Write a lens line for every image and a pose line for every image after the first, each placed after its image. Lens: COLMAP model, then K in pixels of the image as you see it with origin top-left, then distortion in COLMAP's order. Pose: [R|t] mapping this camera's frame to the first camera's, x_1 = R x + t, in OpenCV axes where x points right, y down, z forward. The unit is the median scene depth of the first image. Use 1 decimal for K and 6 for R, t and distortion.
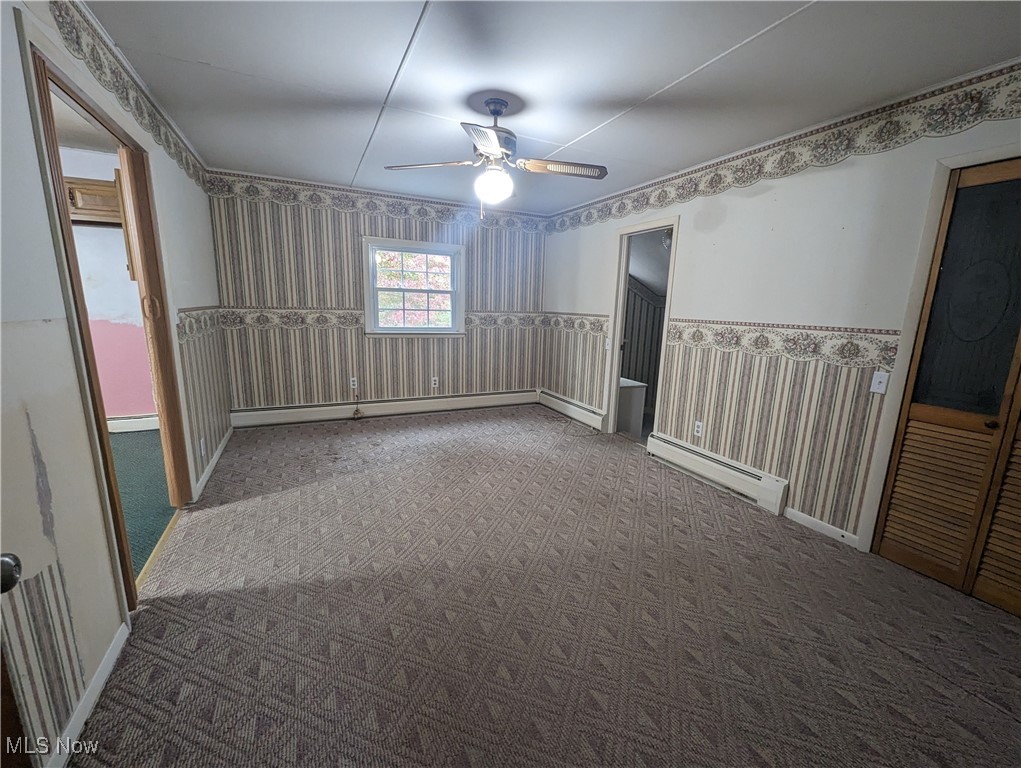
lens RADIAL K [[416.2, 0, 510.5], [0, 416.2, 384.0], [0, 0, 1]] dist [-0.000489, -0.000179]
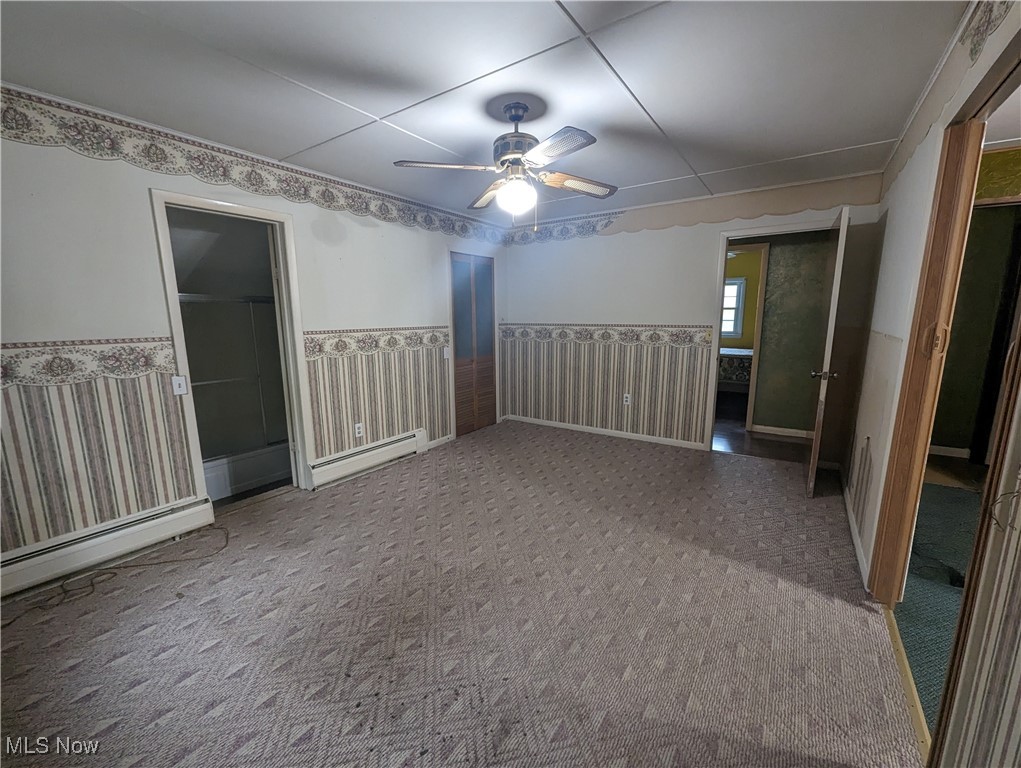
lens RADIAL K [[418.5, 0, 512.3], [0, 418.5, 388.9], [0, 0, 1]] dist [-0.002088, -0.000144]
pose [[-0.490455, -0.170622, 0.854600, -0.650681], [0.163439, 0.945237, 0.282516, -0.234529], [-0.856003, 0.278236, -0.435710, 1.105326]]
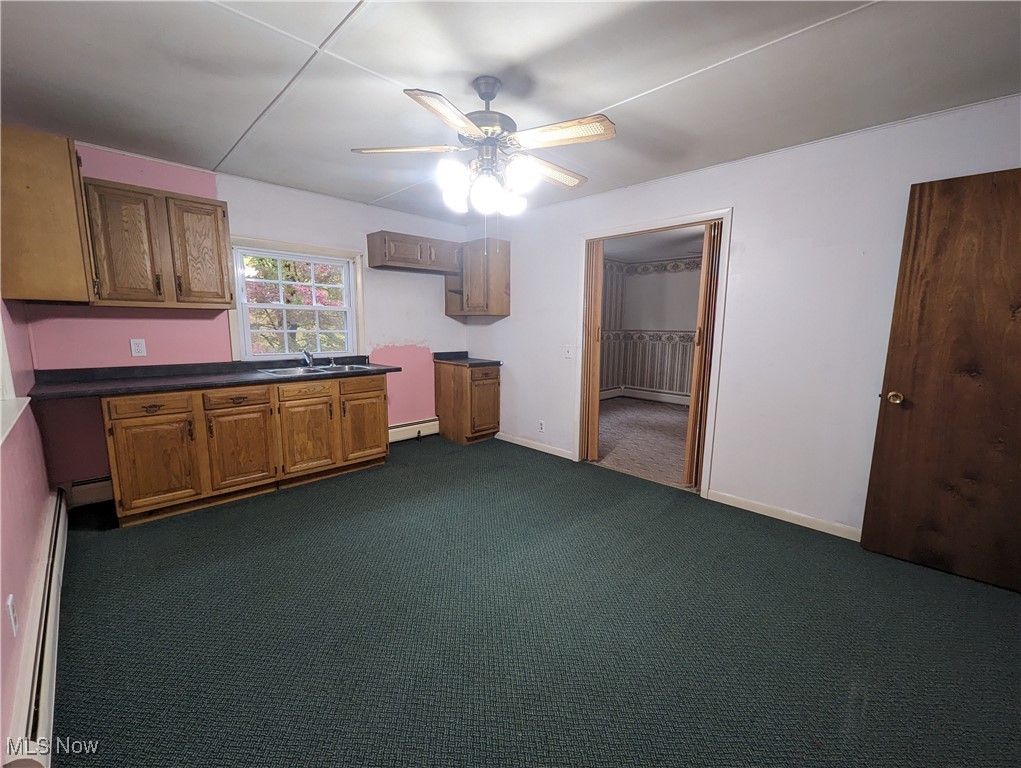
lens RADIAL K [[418.5, 0, 512.3], [0, 418.5, 388.9], [0, 0, 1]] dist [-0.002088, -0.000144]
pose [[0.941193, -0.069722, 0.330598, -1.221104], [0.079212, 0.996740, -0.015302, 0.023488], [-0.328454, 0.040589, 0.943647, -0.304344]]
